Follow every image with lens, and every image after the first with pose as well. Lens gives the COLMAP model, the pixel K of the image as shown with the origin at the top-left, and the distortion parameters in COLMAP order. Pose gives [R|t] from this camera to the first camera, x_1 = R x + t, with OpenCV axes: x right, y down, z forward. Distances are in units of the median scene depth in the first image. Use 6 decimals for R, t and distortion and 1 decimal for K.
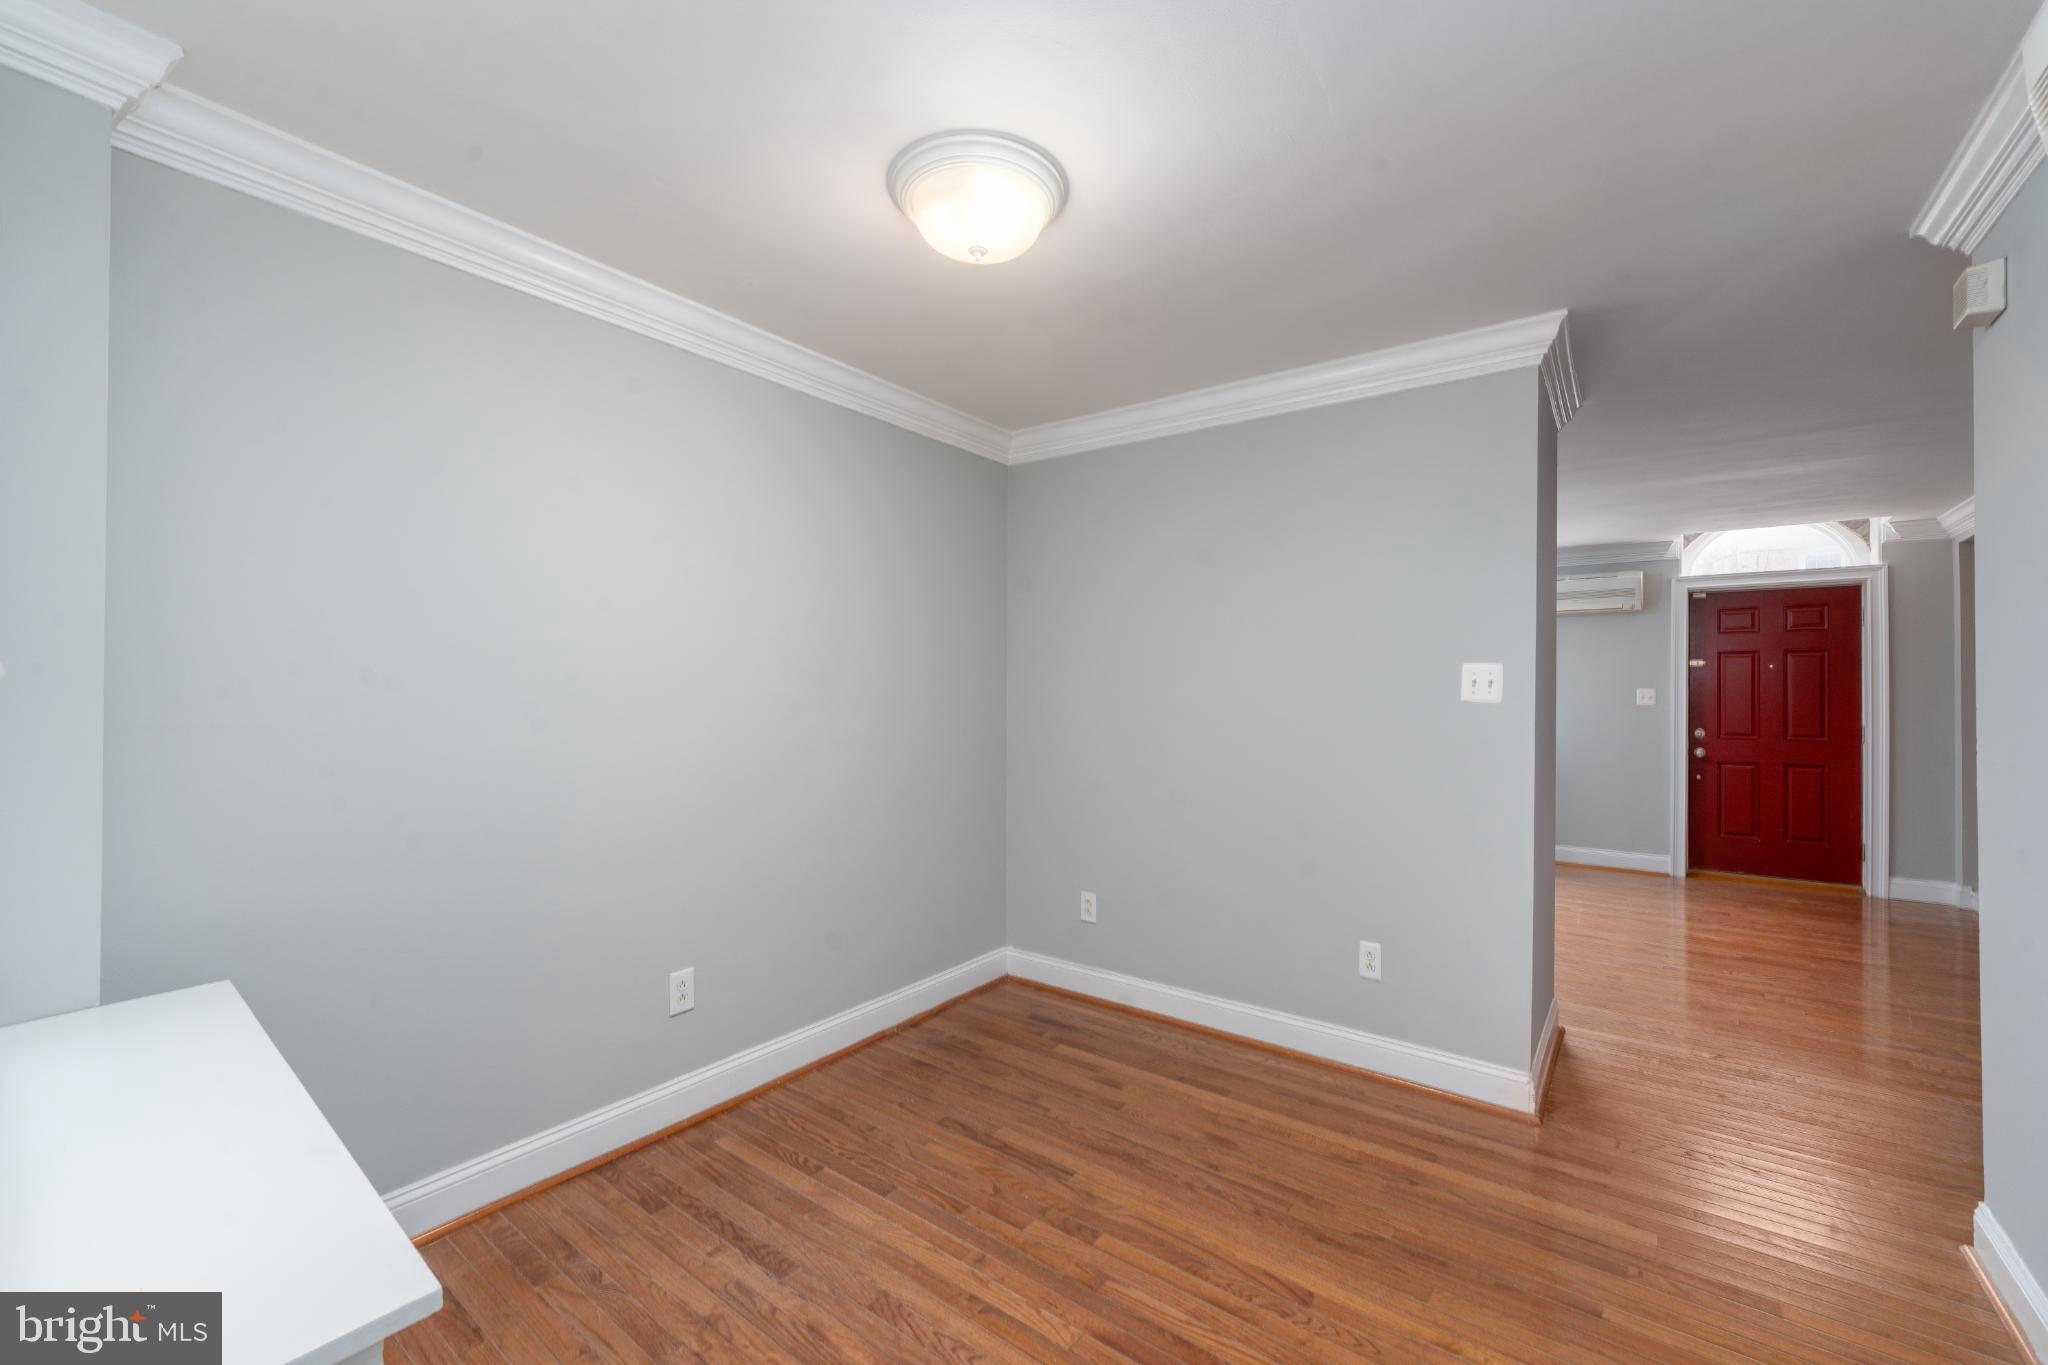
lens RADIAL K [[845.5, 0, 1036.7], [0, 845.5, 684.3], [0, 0, 1]] dist [0.004276, -0.001606]
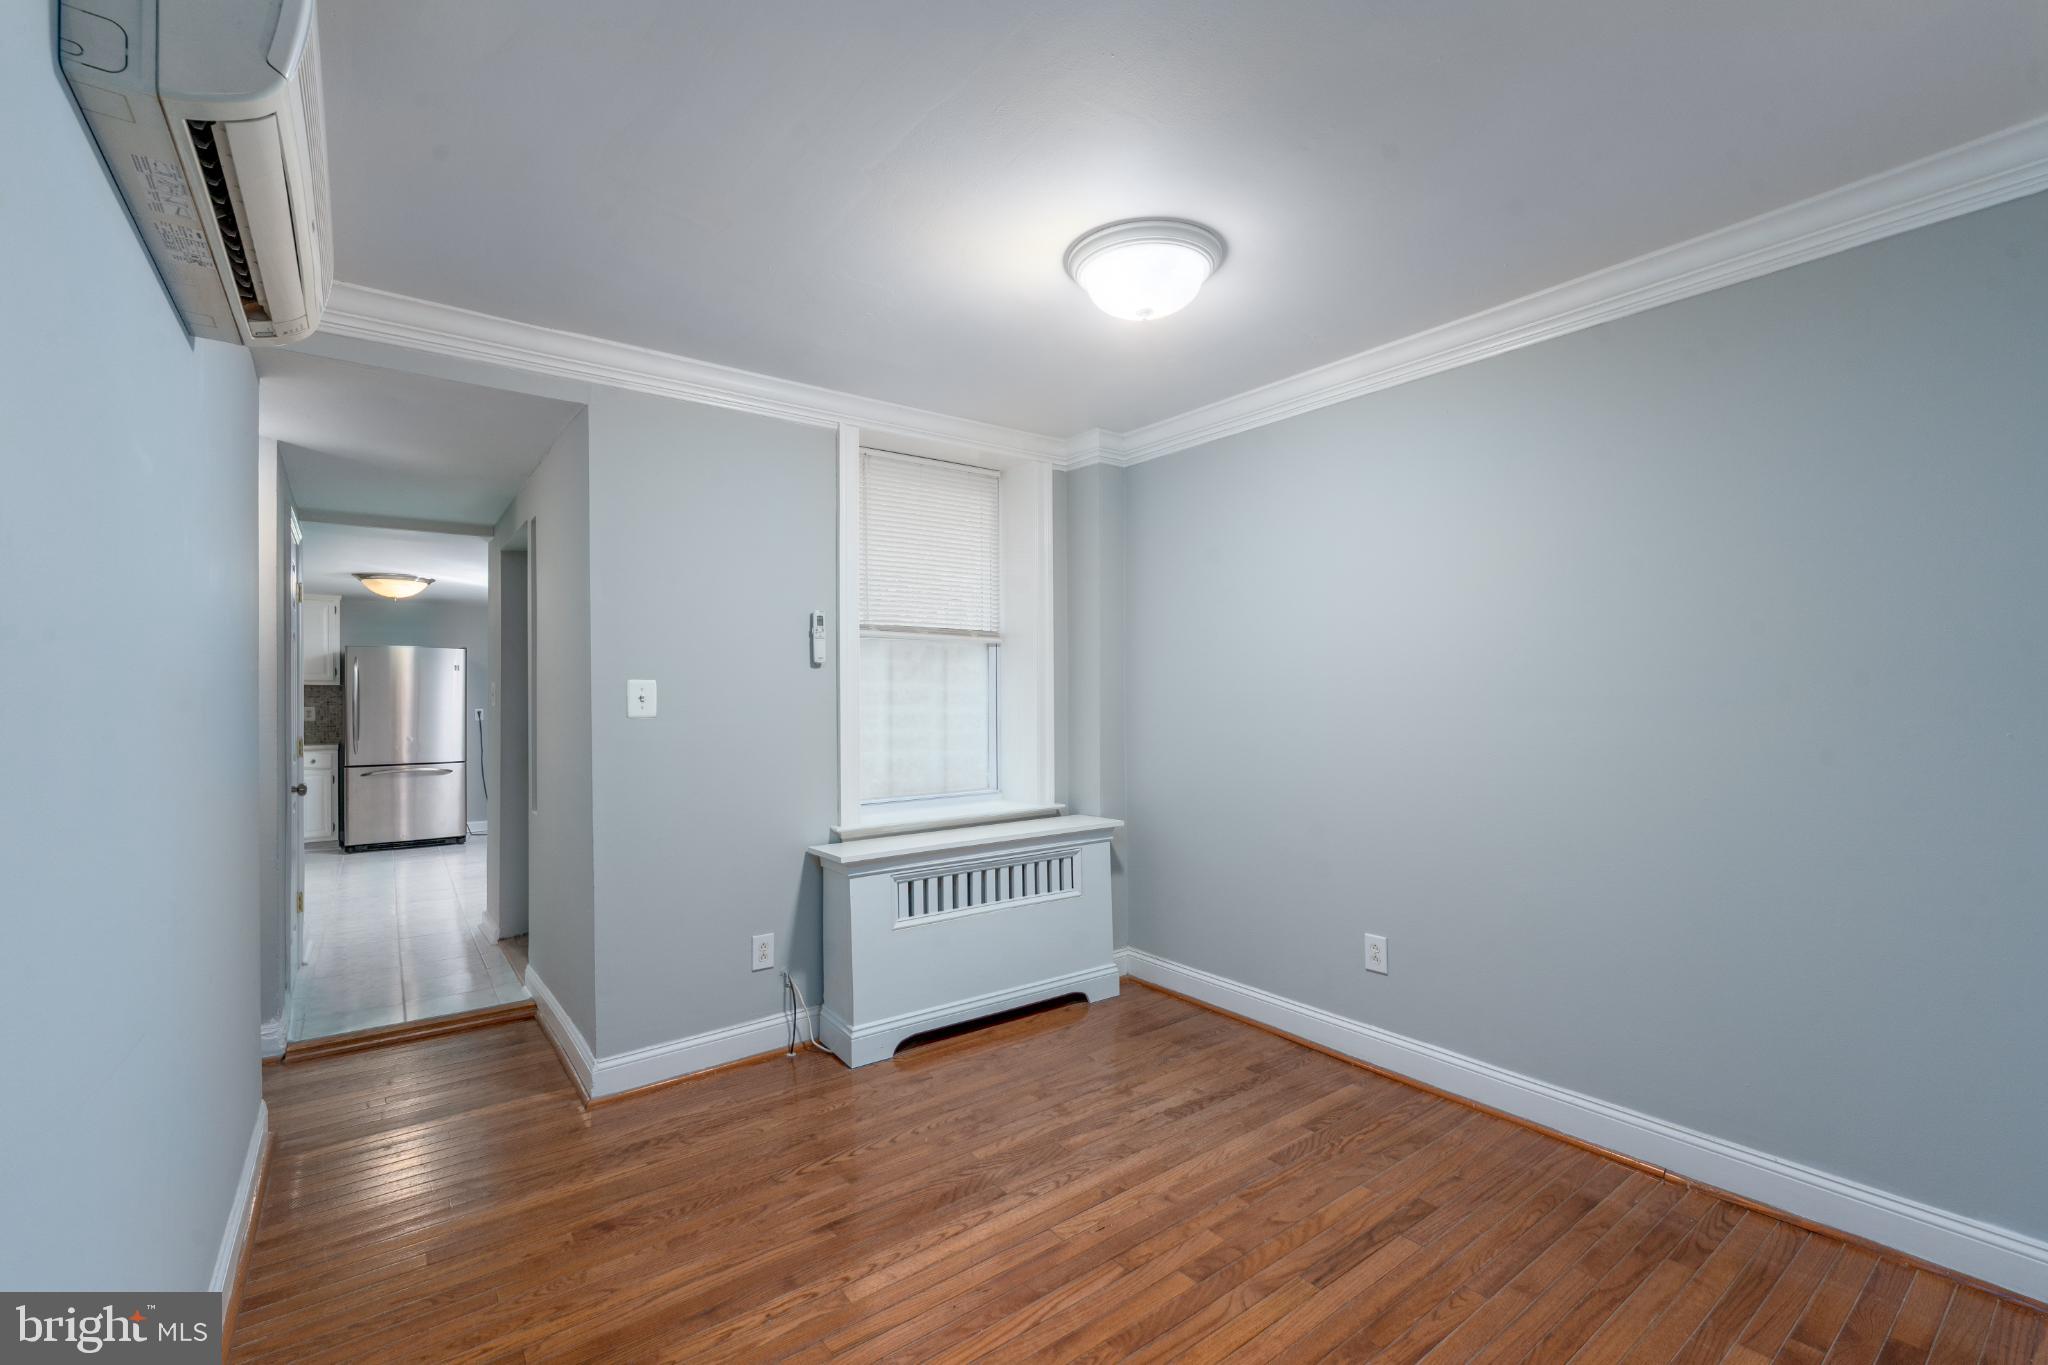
lens RADIAL K [[845.5, 0, 1040.6], [0, 845.5, 692.3], [0, 0, 1]] dist [0.004276, -0.001606]
pose [[-0.274209, -0.010914, -0.961608, 0.938166], [0.014388, 0.999777, -0.015449, 0.023597], [0.961563, -0.018072, -0.273991, 1.024026]]
